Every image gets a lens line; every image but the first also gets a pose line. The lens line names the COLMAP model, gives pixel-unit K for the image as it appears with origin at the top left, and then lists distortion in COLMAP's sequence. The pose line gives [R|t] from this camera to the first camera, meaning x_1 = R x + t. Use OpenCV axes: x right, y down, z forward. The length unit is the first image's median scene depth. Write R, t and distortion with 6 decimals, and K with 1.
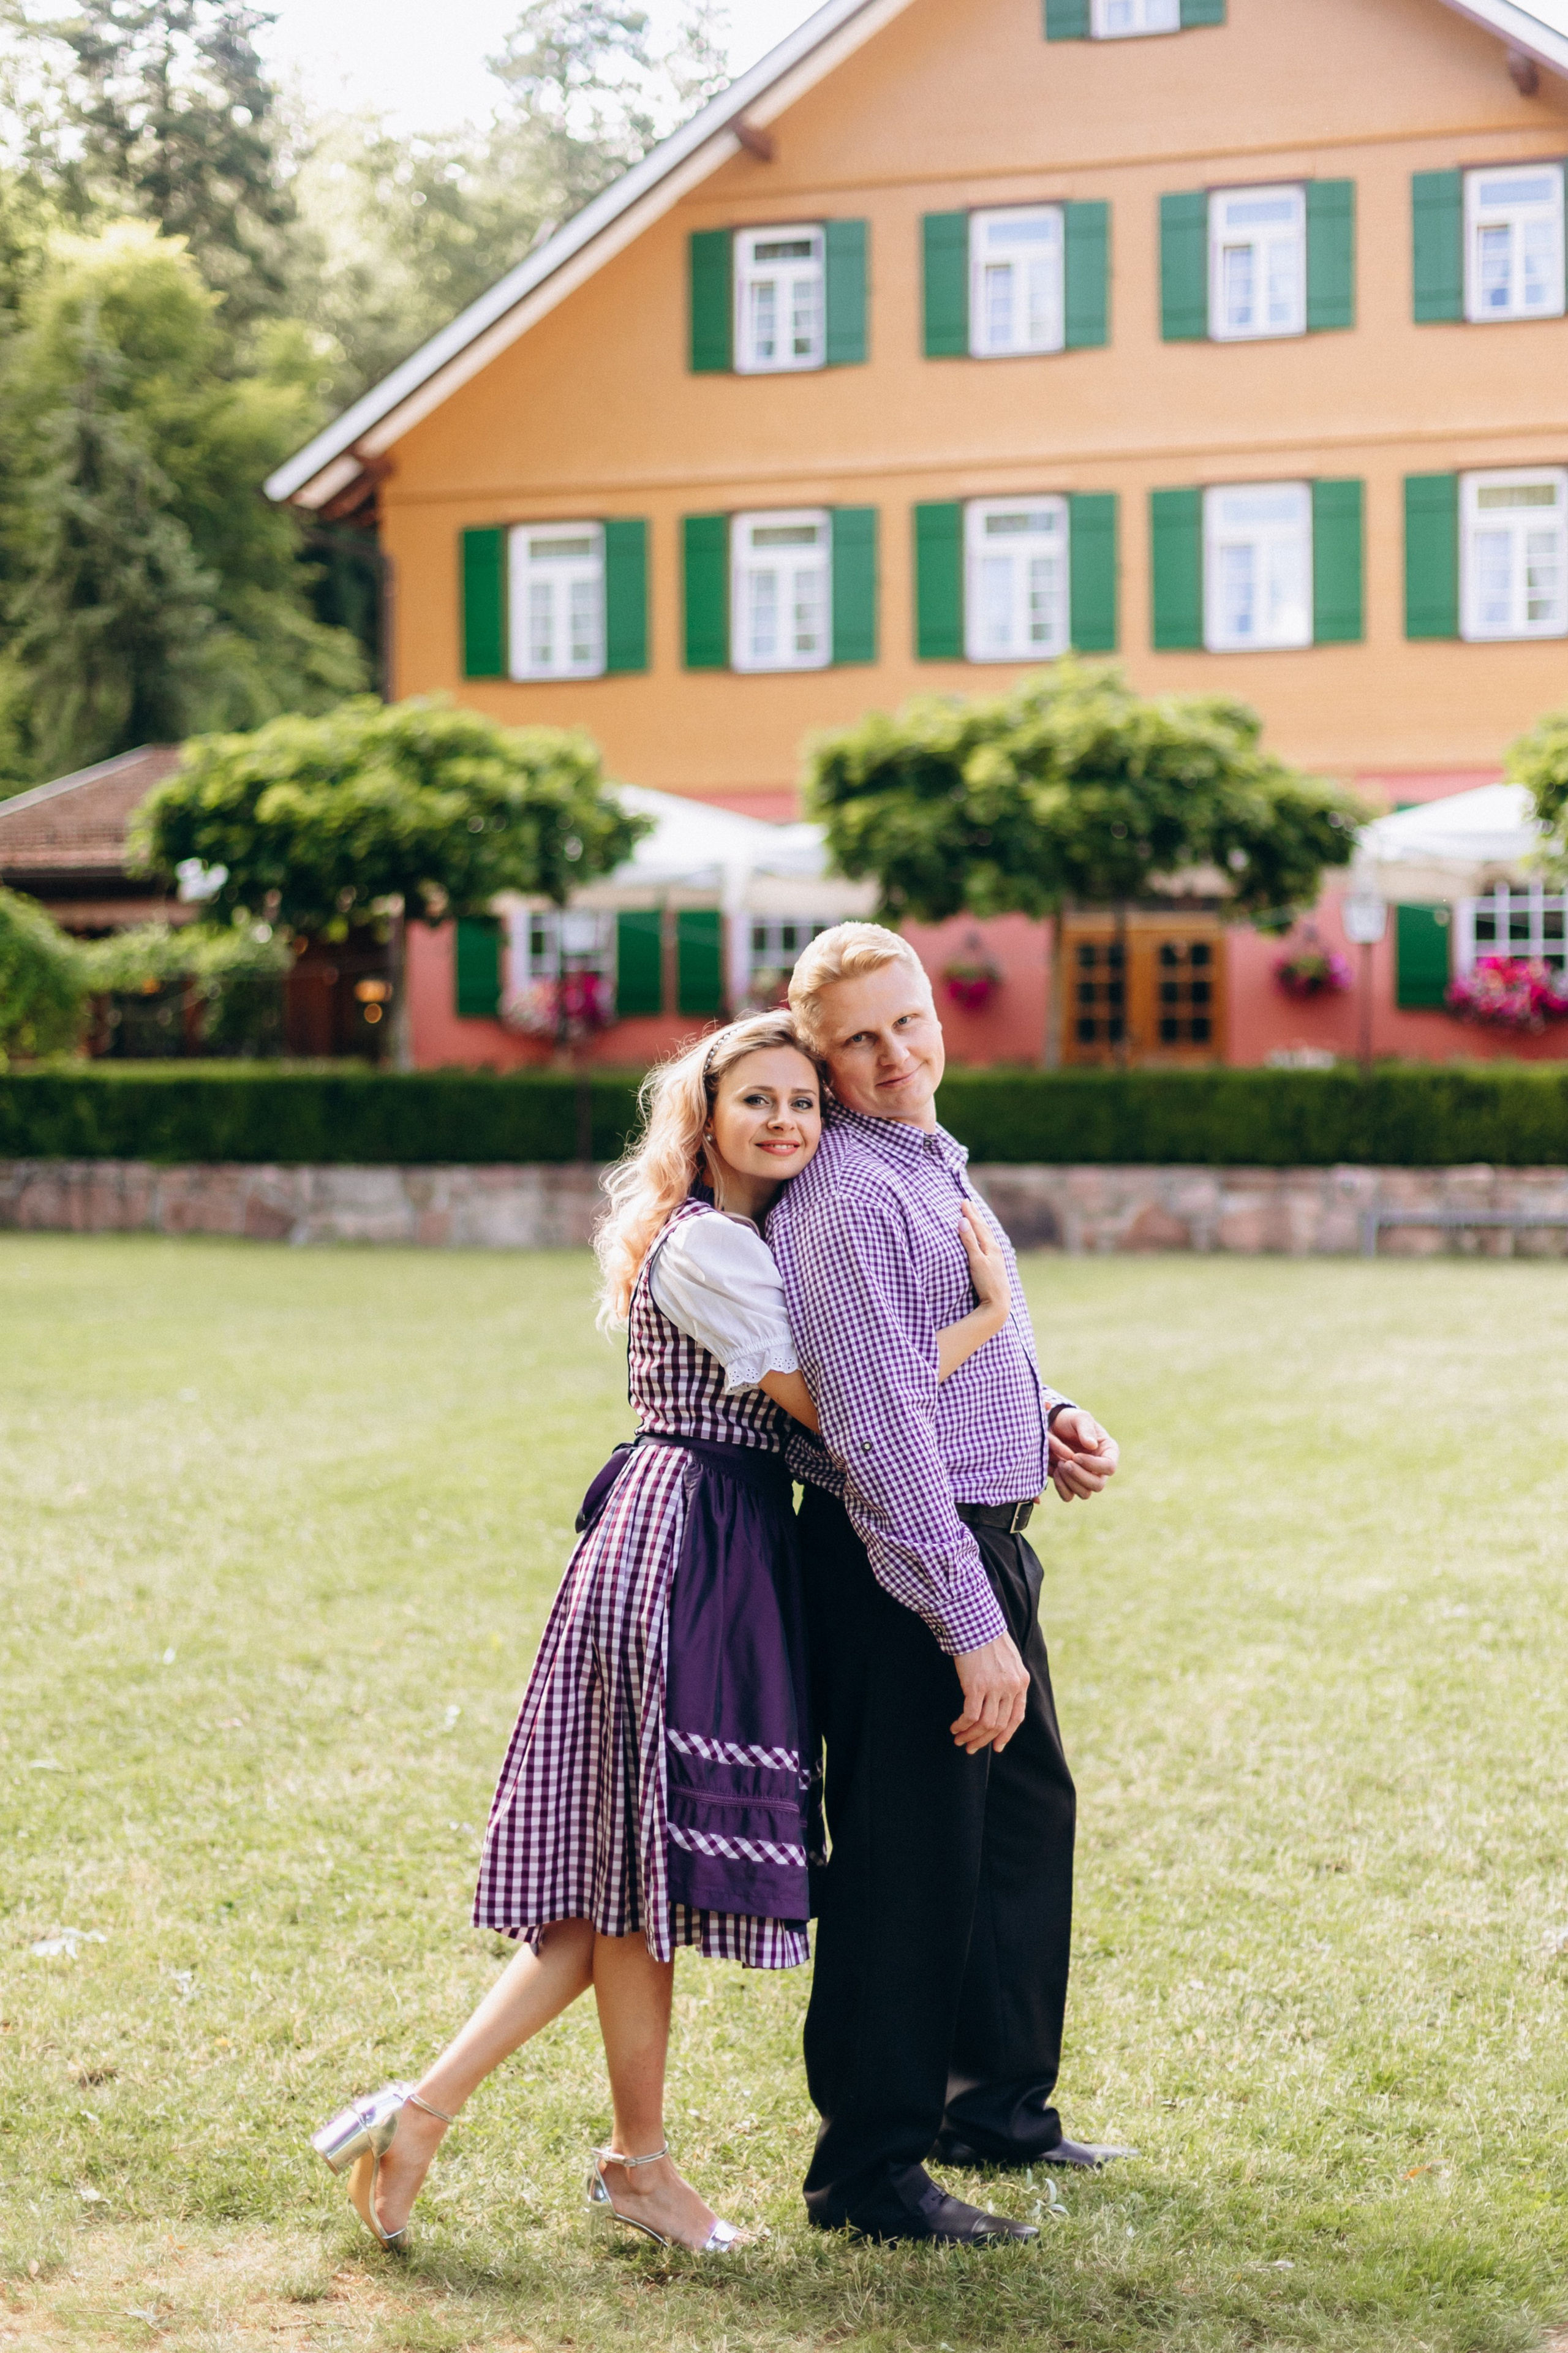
lens RADIAL K [[3558.5, 0, 784.0], [0, 3558.5, 1176.5], [0, 0, 1]] dist [-0.025151, -0.026609]
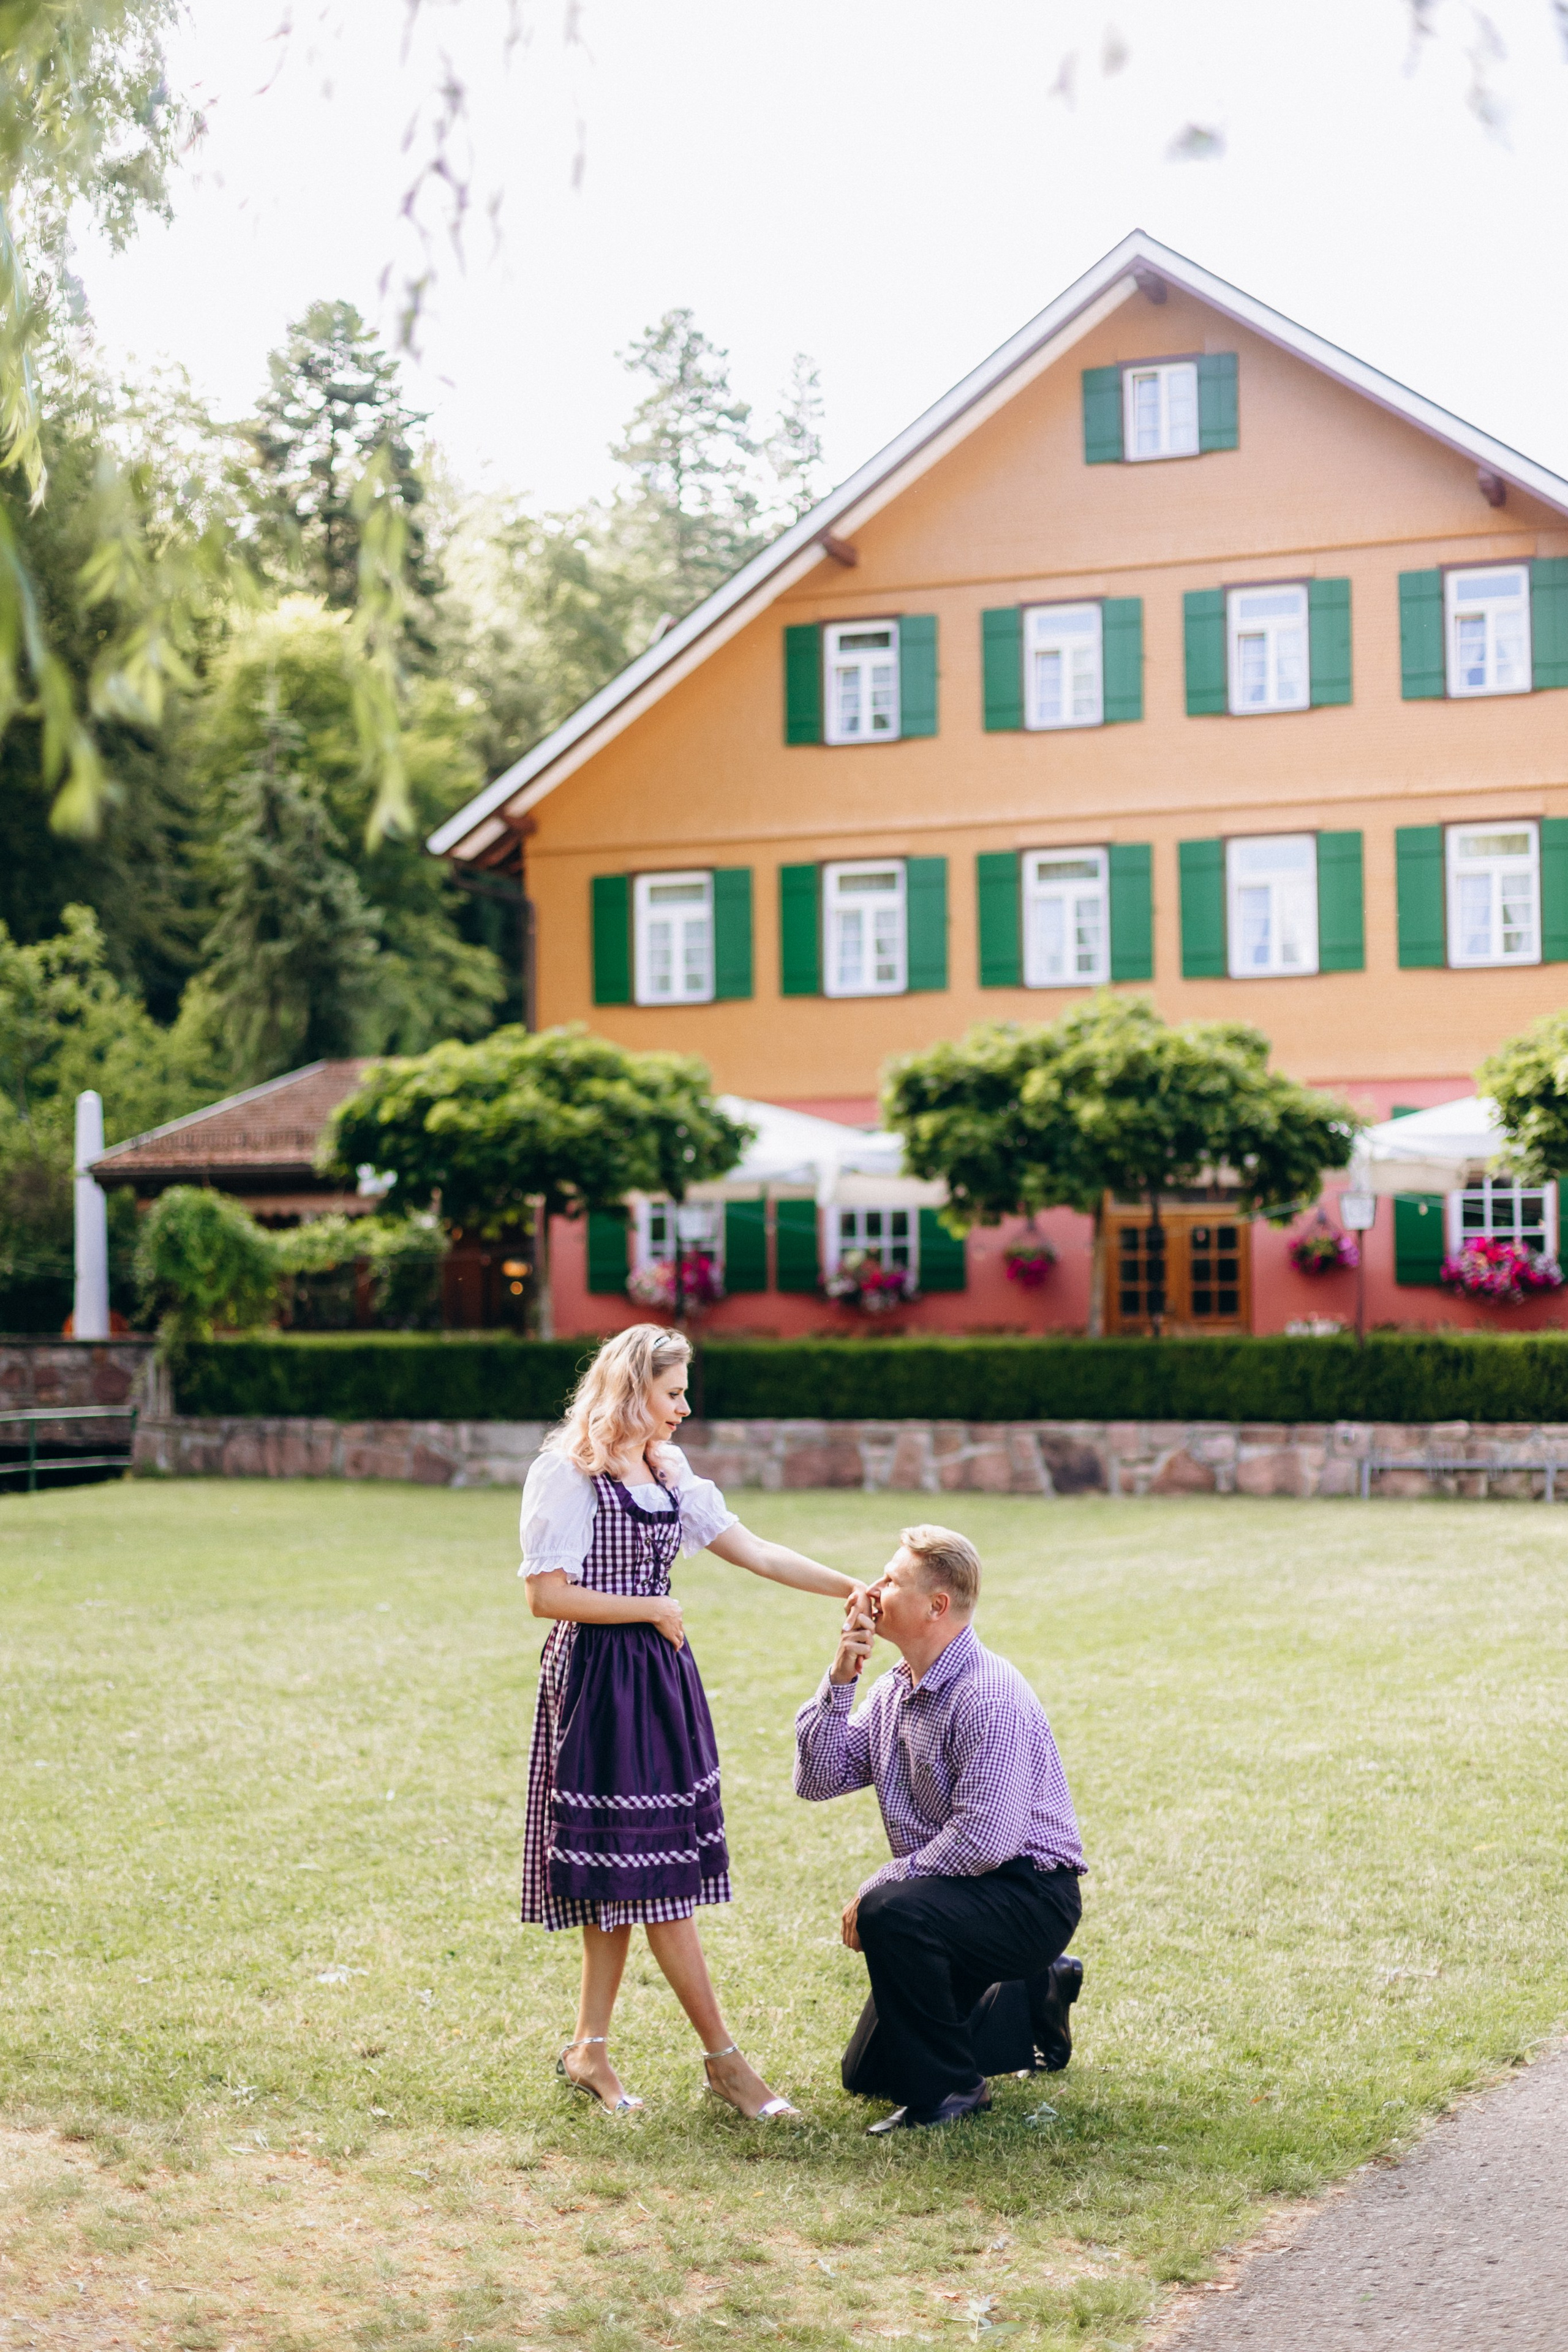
lens RADIAL K [[3197.5, 0, 625.7], [0, 3197.5, 1177.9], [0, 0, 1]] dist [-0.003211, 0.022144]
pose [[0.996915, -0.007232, -0.078157, 0.002916], [0.001115, 0.996951, -0.078023, -0.000523], [0.078482, 0.077696, 0.993883, -0.059060]]
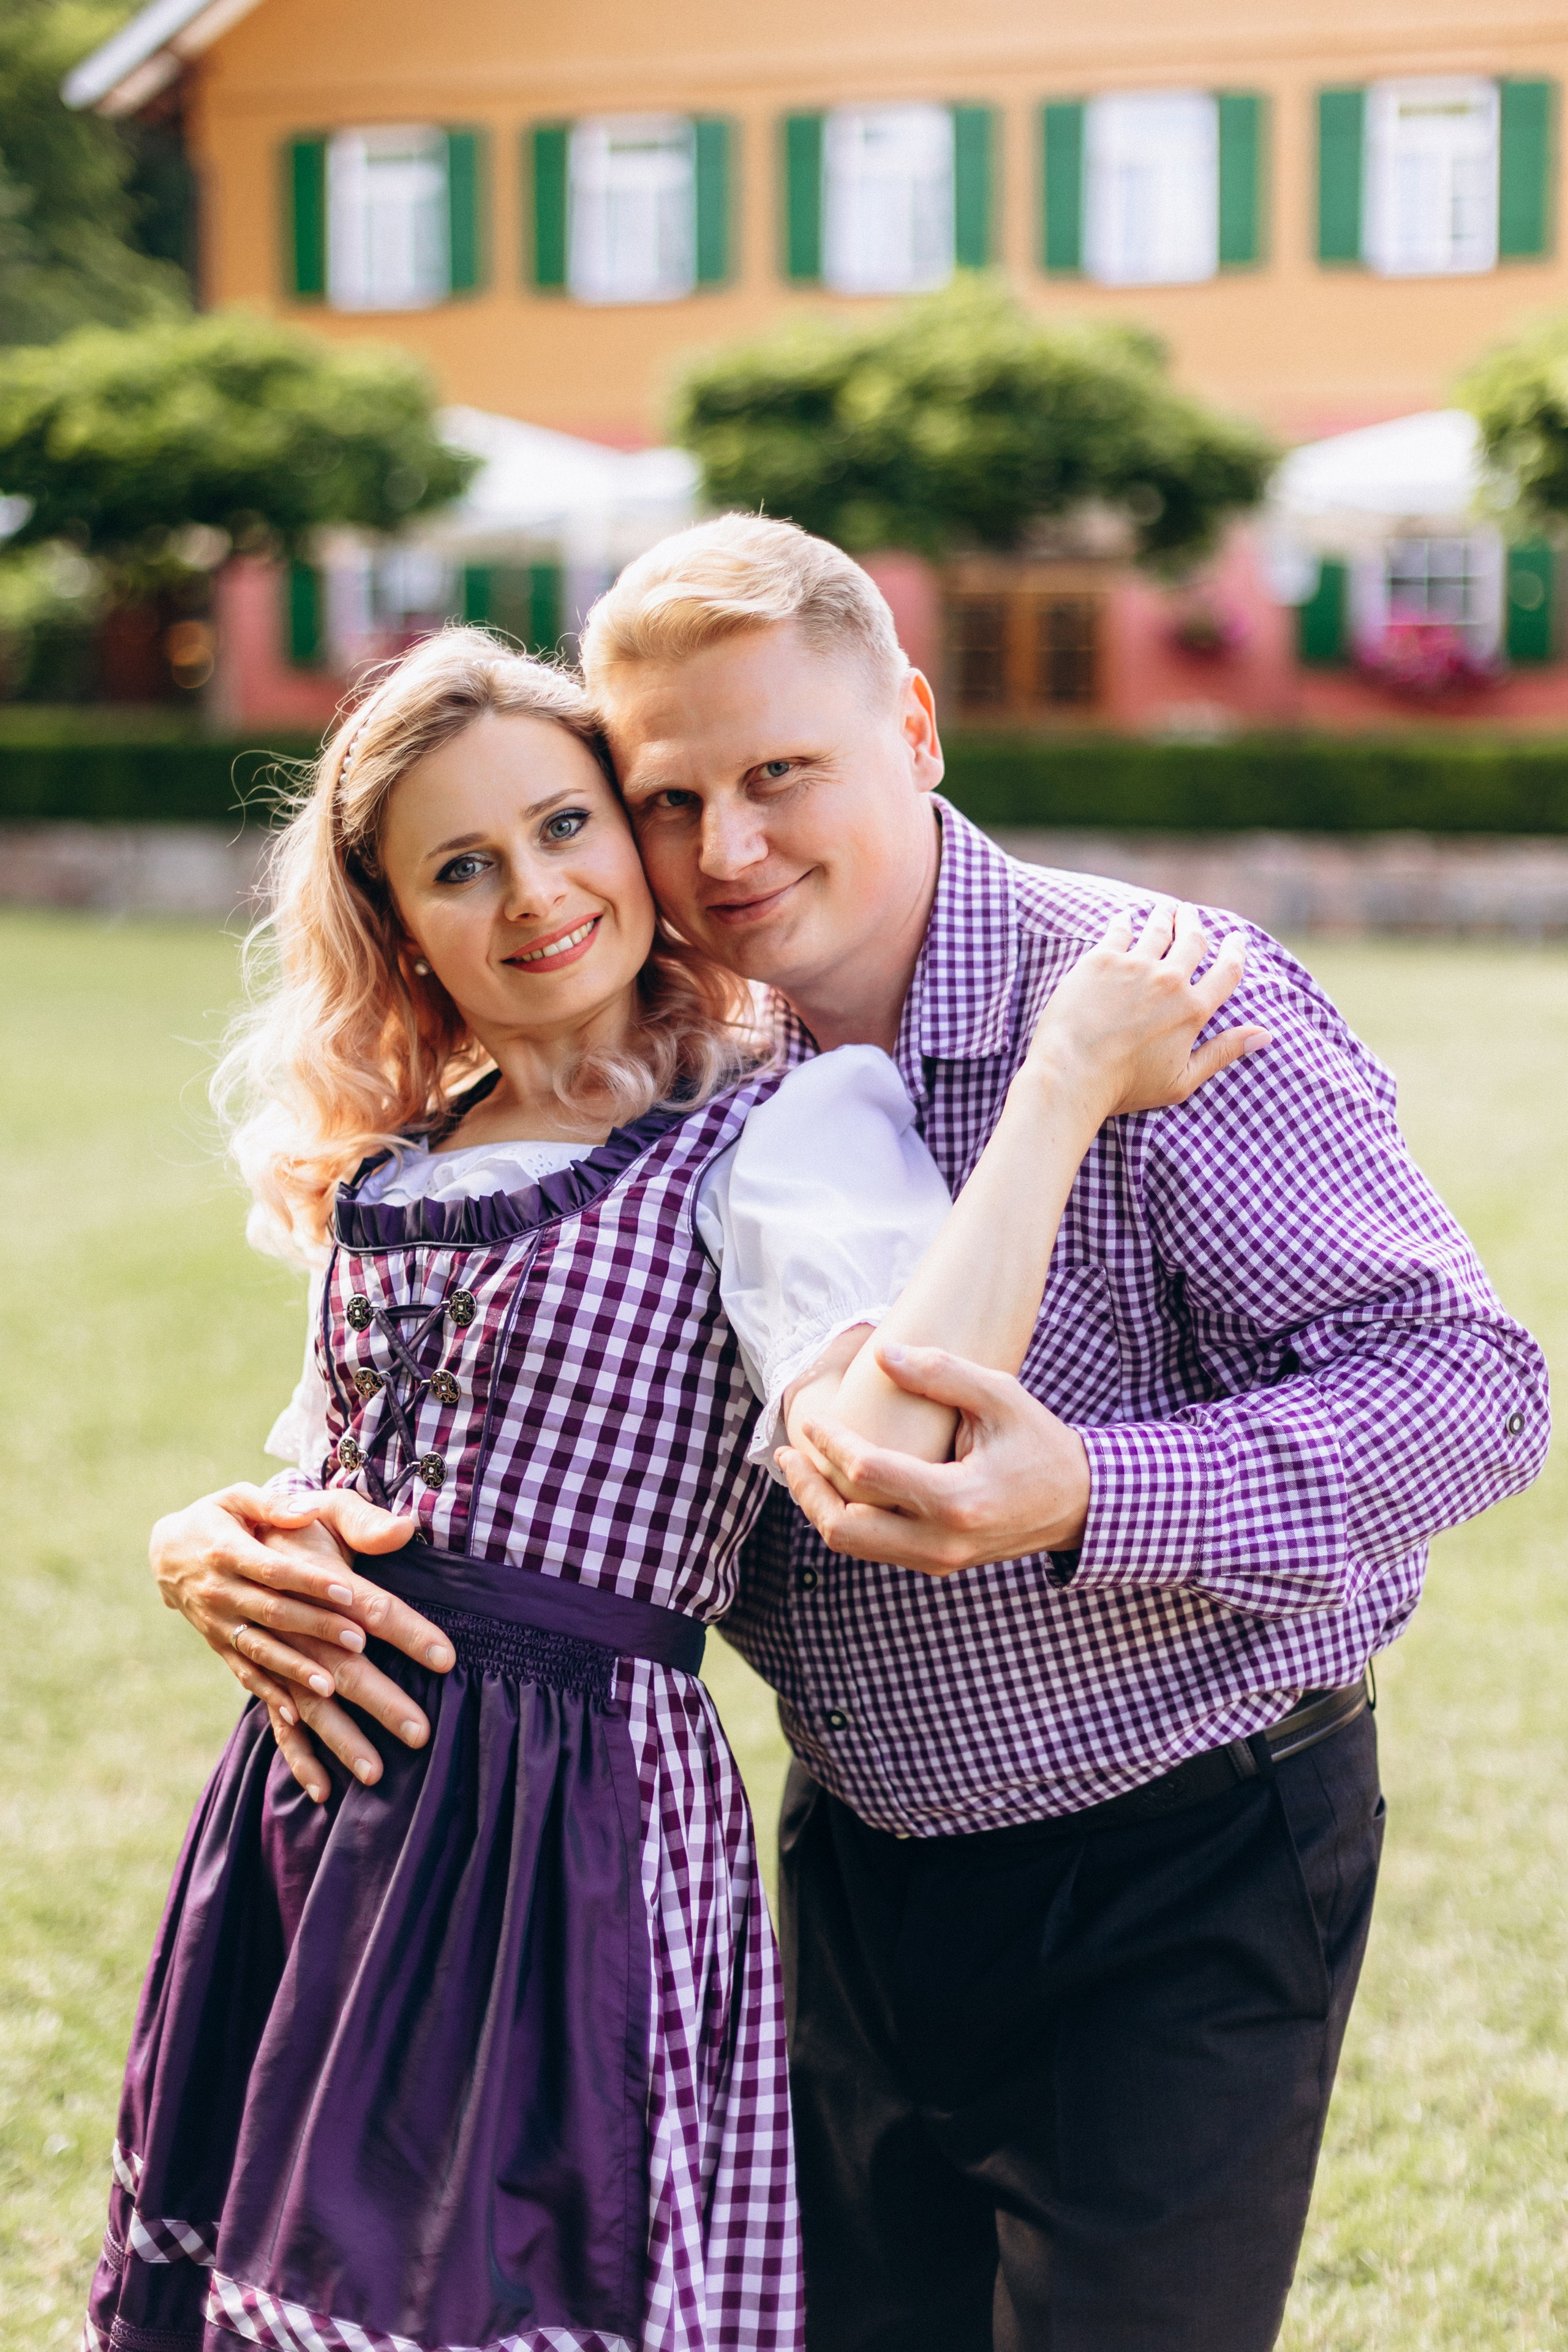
lens RADIAL K [[3508.9, 0, 693.4], [0, 3508.9, 1174.0], [0, 0, 1]] dist [-0.011364, -0.118506]
pose [[0.999656, 0.007544, 0.025114, -0.006388], [-0.009961, 0.995180, 0.097560, -0.004620], [-0.024257, -0.097777, 0.994913, 0.084141]]
